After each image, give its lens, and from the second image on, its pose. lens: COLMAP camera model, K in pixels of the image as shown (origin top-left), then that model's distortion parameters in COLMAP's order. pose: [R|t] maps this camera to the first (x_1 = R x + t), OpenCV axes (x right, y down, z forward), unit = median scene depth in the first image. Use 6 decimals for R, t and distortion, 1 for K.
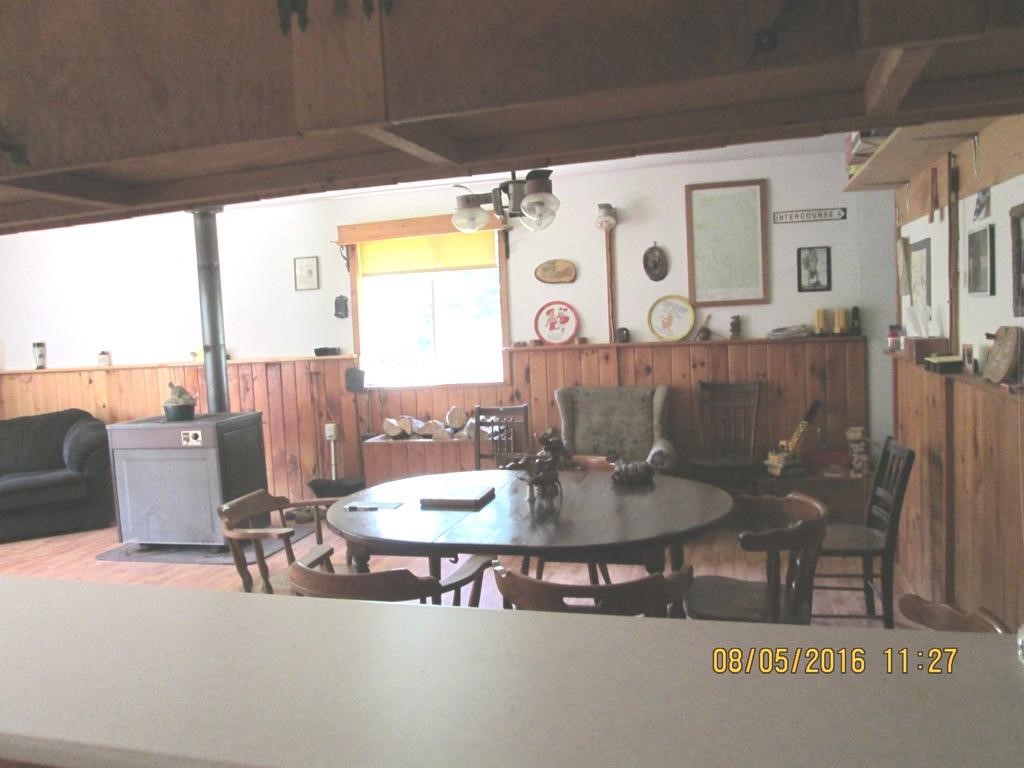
lens RADIAL K [[860.4, 0, 507.0], [0, 860.4, 380.0], [0, 0, 1]] dist [-0.055257, 0.050687]
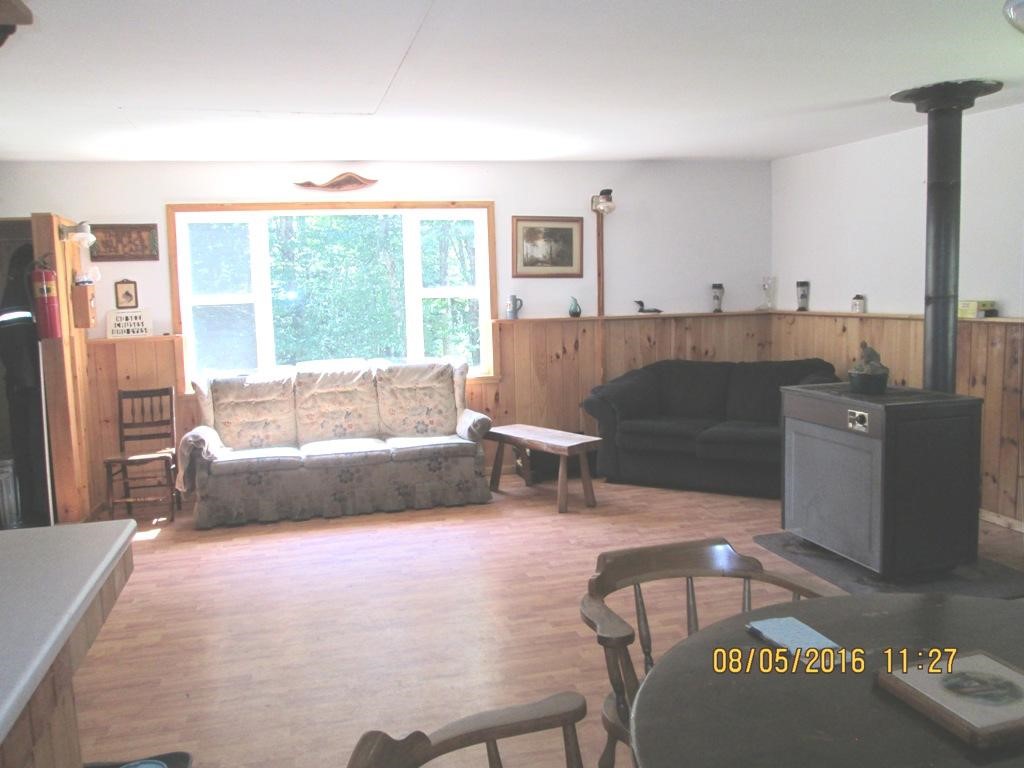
lens RADIAL K [[850.7, 0, 510.4], [0, 850.7, 379.7], [0, 0, 1]] dist [-0.044611, 0.015931]
pose [[0.508543, 0.135625, -0.850288, 0.084867], [-0.070786, 0.990759, 0.115695, -0.027263], [0.858122, 0.001353, 0.513444, 0.326654]]
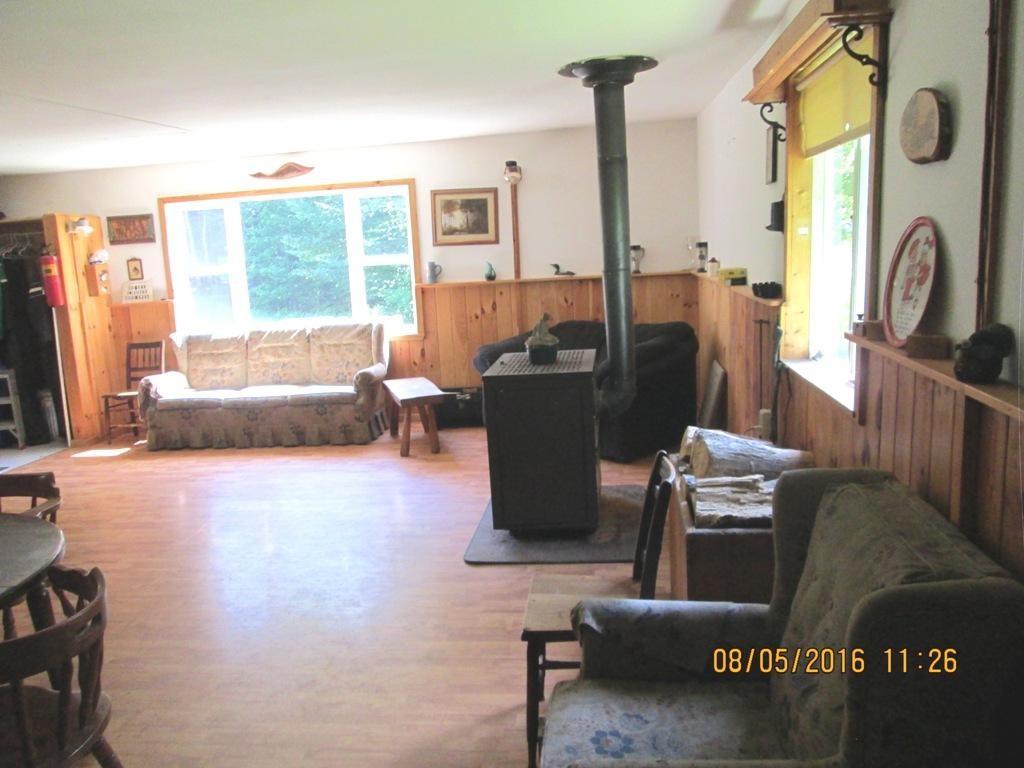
lens RADIAL K [[860.4, 0, 507.0], [0, 860.4, 380.0], [0, 0, 1]] dist [-0.055257, 0.050687]
pose [[0.156632, 0.207398, -0.965636, 0.379415], [-0.031061, 0.978254, 0.205070, -0.097563], [0.987169, -0.002127, 0.159668, 0.788944]]
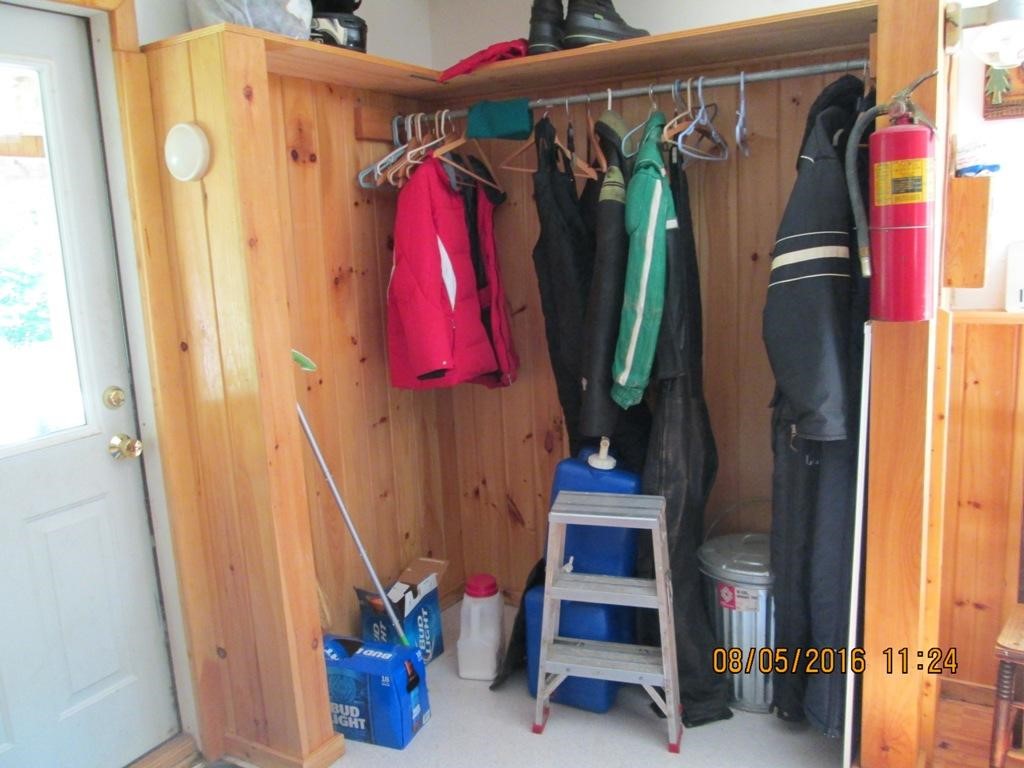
lens RADIAL K [[843.0, 0, 505.2], [0, 843.0, 379.3], [0, 0, 1]] dist [-0.034776, 0.010115]
pose [[-0.259236, 0.229247, -0.938212, -0.543708], [-0.018226, 0.970087, 0.242071, 0.011829], [0.965642, 0.079853, -0.247303, 0.300751]]
